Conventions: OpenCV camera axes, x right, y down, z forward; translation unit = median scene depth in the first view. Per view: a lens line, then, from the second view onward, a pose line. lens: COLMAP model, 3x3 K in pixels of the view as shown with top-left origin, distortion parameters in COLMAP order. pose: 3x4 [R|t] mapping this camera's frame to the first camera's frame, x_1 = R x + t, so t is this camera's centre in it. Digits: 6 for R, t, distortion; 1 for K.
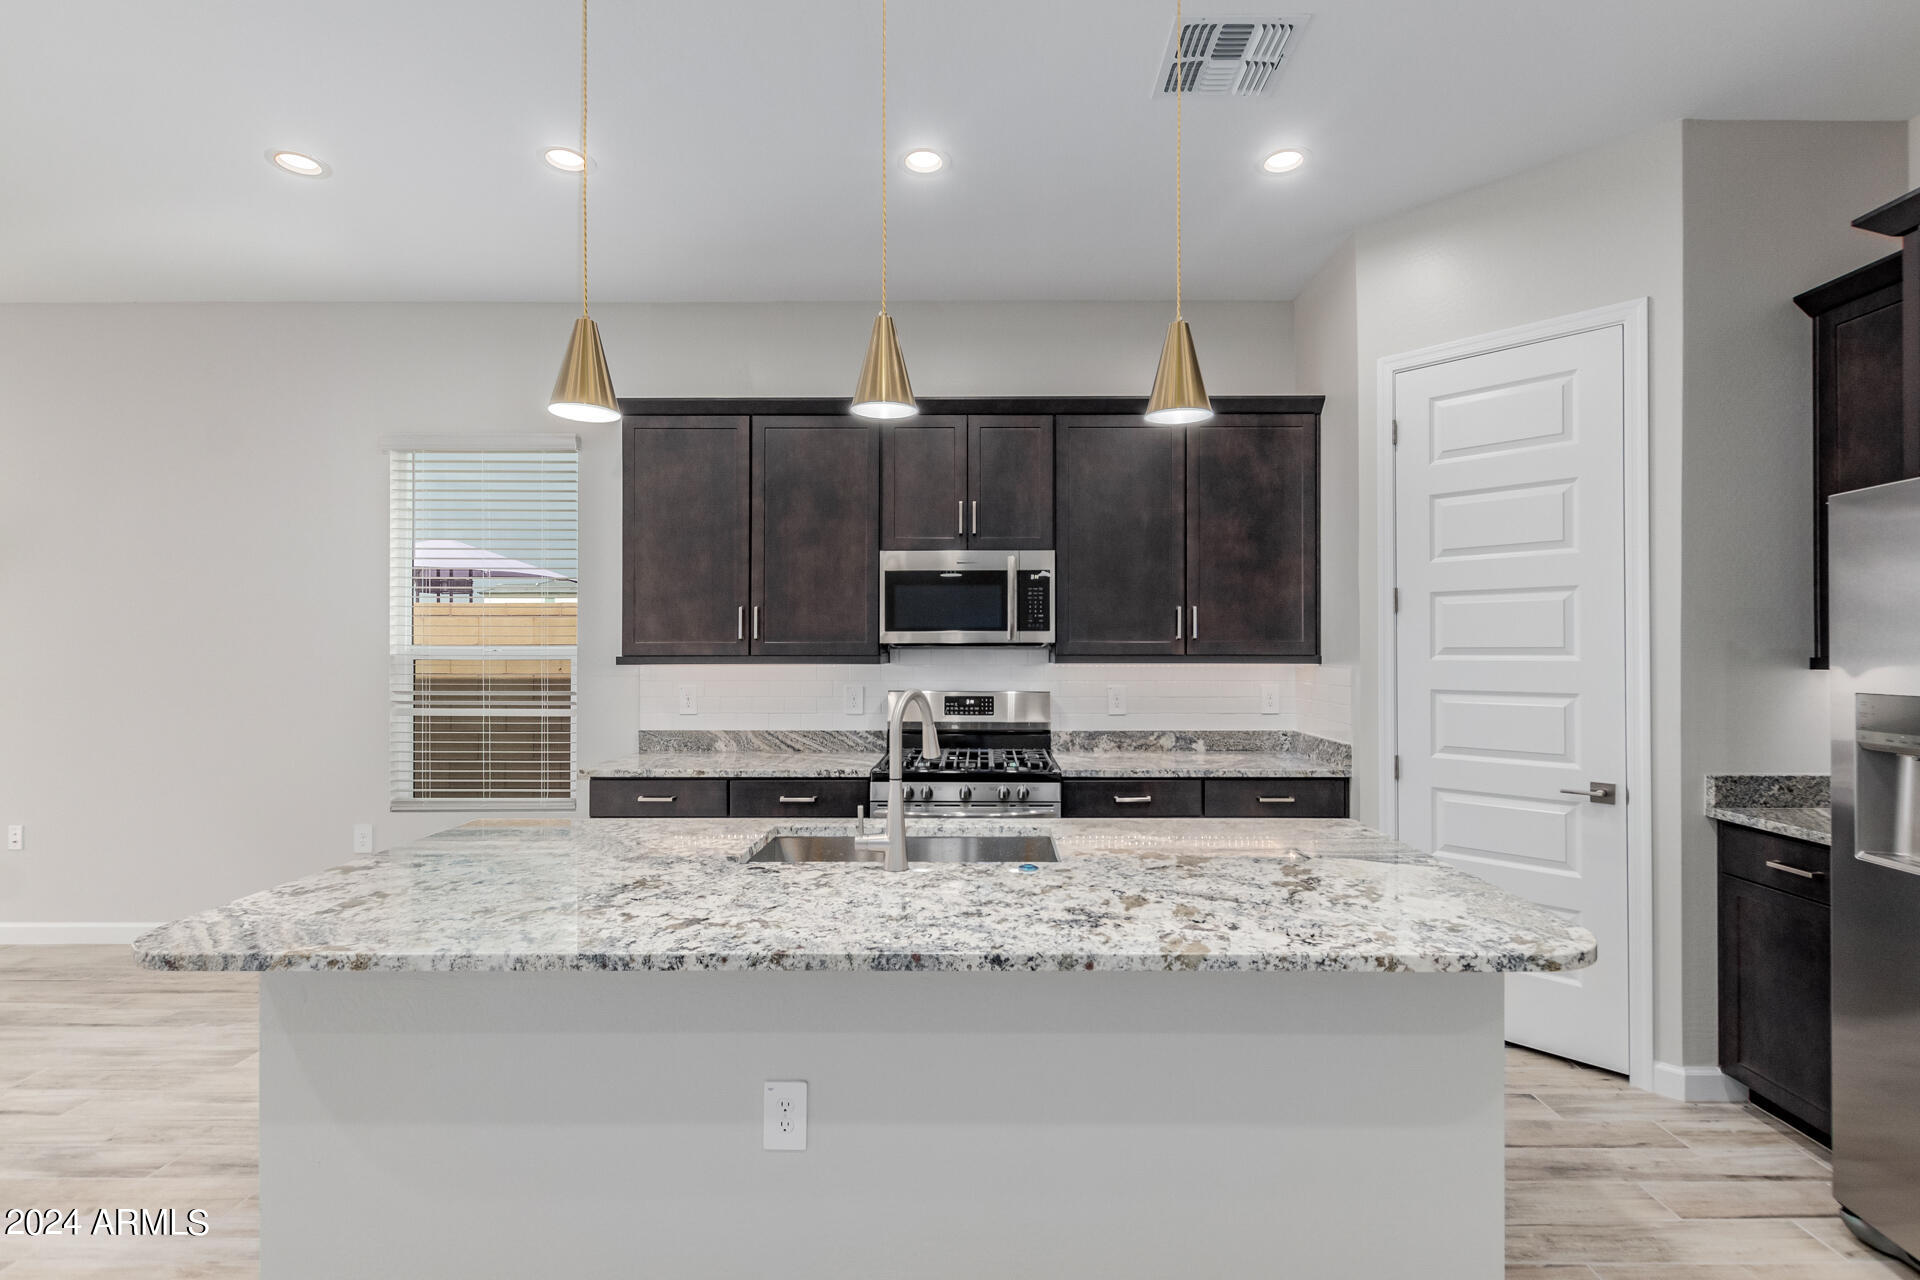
lens RADIAL K [[879.2, 0, 1012.6], [0, 879.2, 646.5], [0, 0, 1]] dist [0.001273, -0.004721]
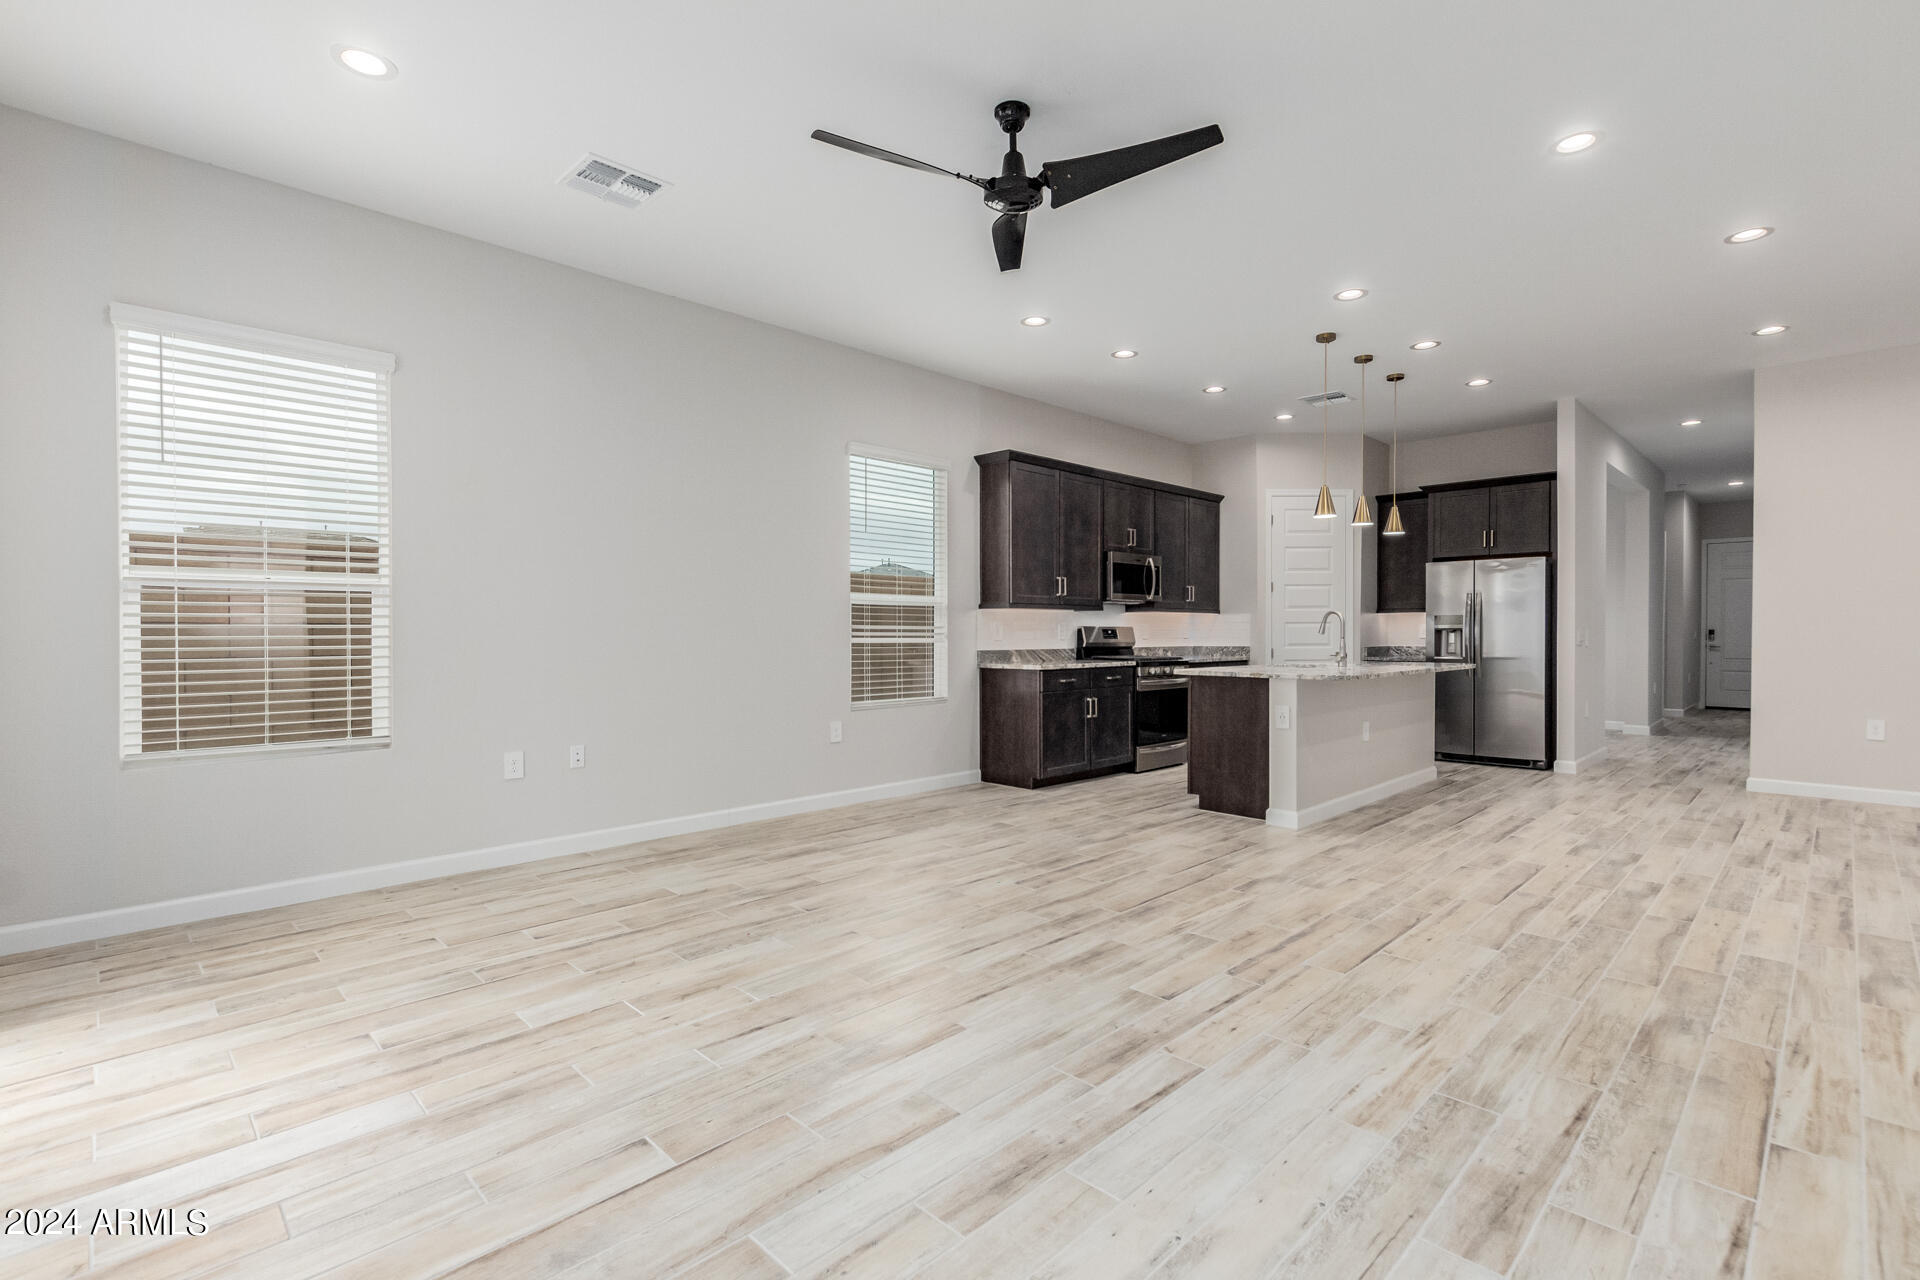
lens RADIAL K [[879.2, 0, 977.9], [0, 879.2, 635.7], [0, 0, 1]] dist [0.001273, -0.004721]
pose [[0.712515, -0.003638, 0.701648, -1.674950], [0.007181, 0.999972, -0.002108, 0.077124], [-0.701620, 0.006541, 0.712521, -0.163571]]
